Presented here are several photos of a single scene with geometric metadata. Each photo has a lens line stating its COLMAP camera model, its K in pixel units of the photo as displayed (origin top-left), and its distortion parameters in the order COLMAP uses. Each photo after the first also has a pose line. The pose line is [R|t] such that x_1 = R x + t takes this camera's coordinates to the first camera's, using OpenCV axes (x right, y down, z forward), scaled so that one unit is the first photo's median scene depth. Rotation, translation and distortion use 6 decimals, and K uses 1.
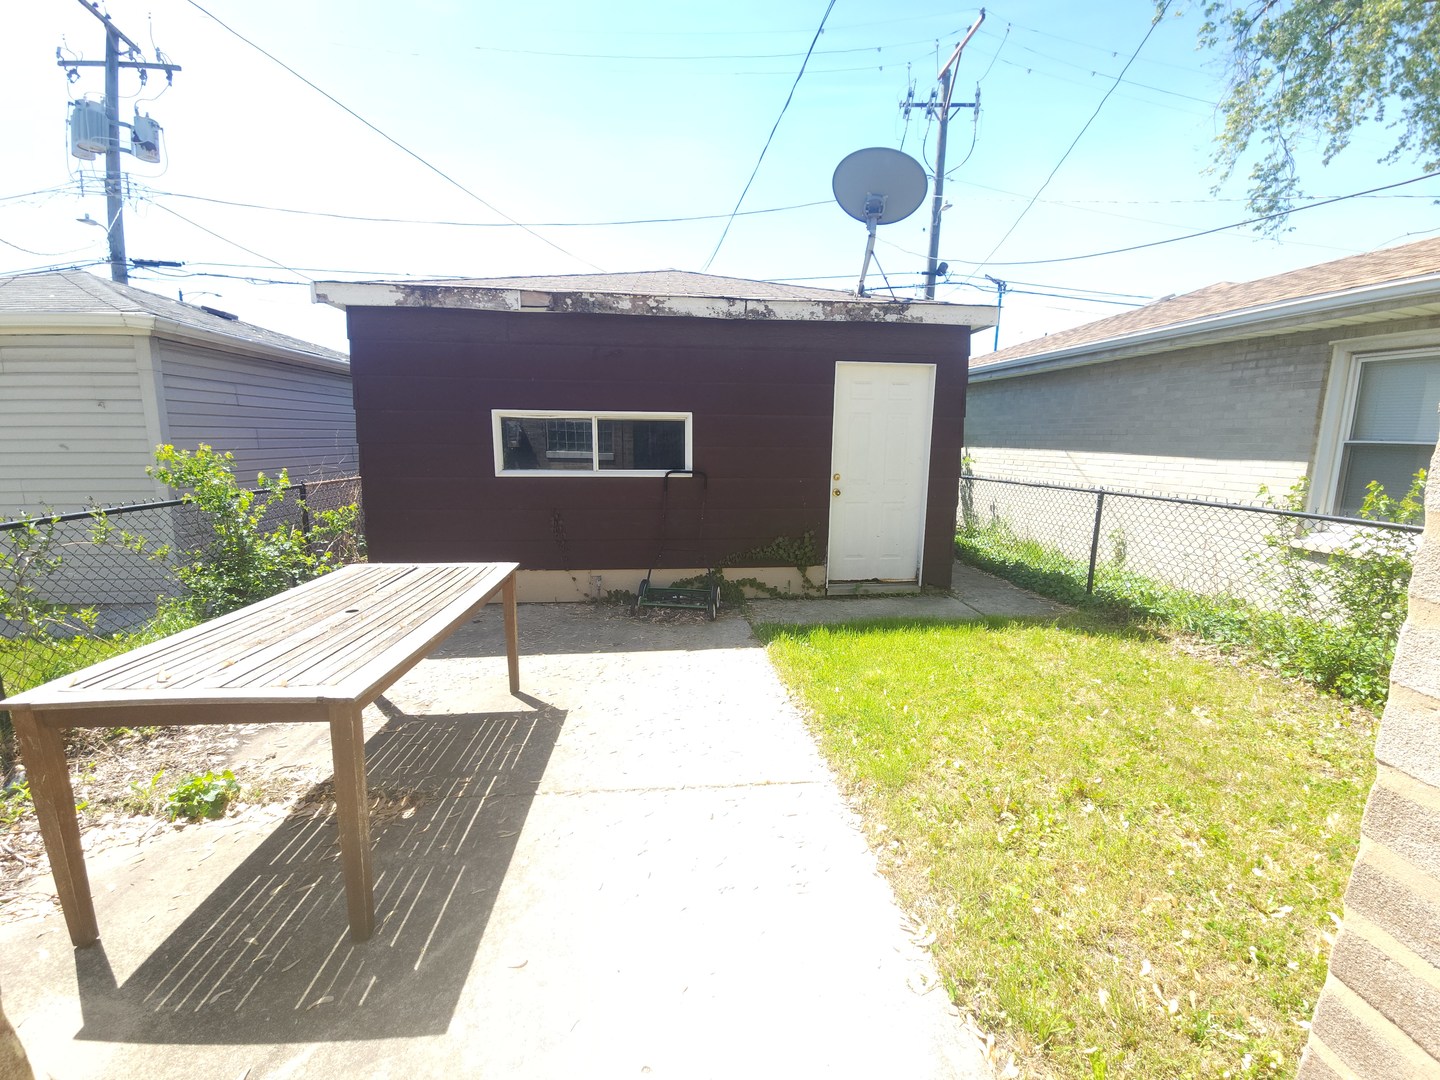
lens RADIAL K [[587.2, 0, 724.4], [0, 587.2, 536.1], [0, 0, 1]] dist [0.005208, -0.004976]
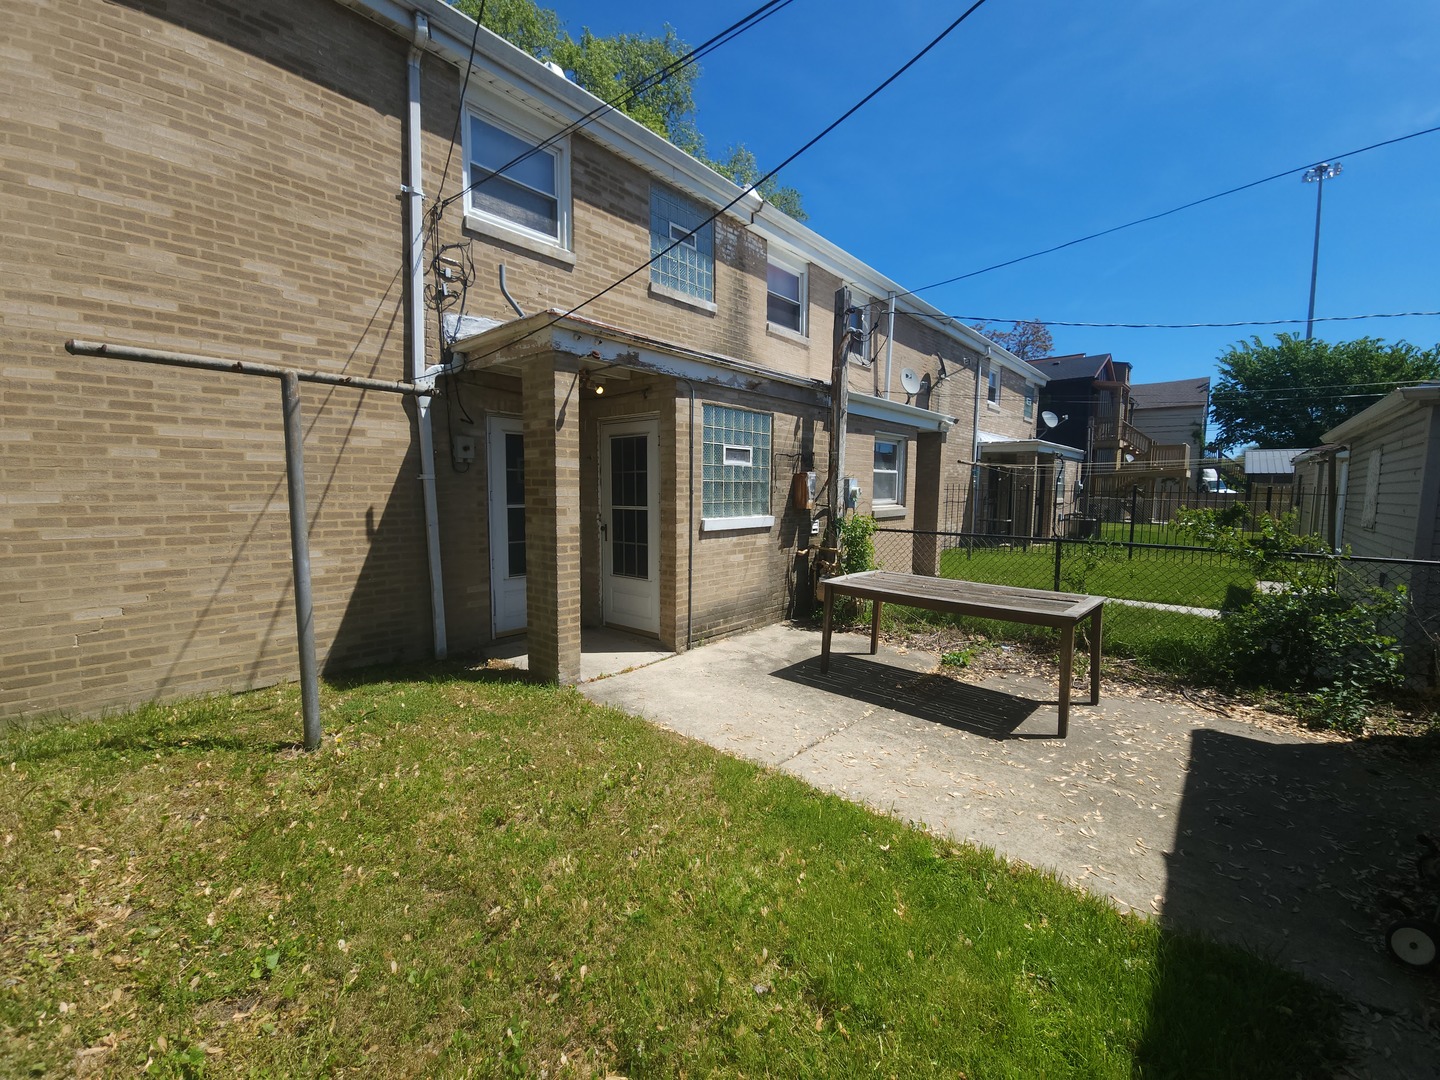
lens RADIAL K [[587.2, 0, 724.4], [0, 587.2, 536.1], [0, 0, 1]] dist [0.005208, -0.004976]
pose [[-0.720187, 0.047564, -0.692148, 1.110956], [-0.137012, 0.968248, 0.209100, -0.313463], [0.680117, 0.245424, -0.690803, 1.685834]]
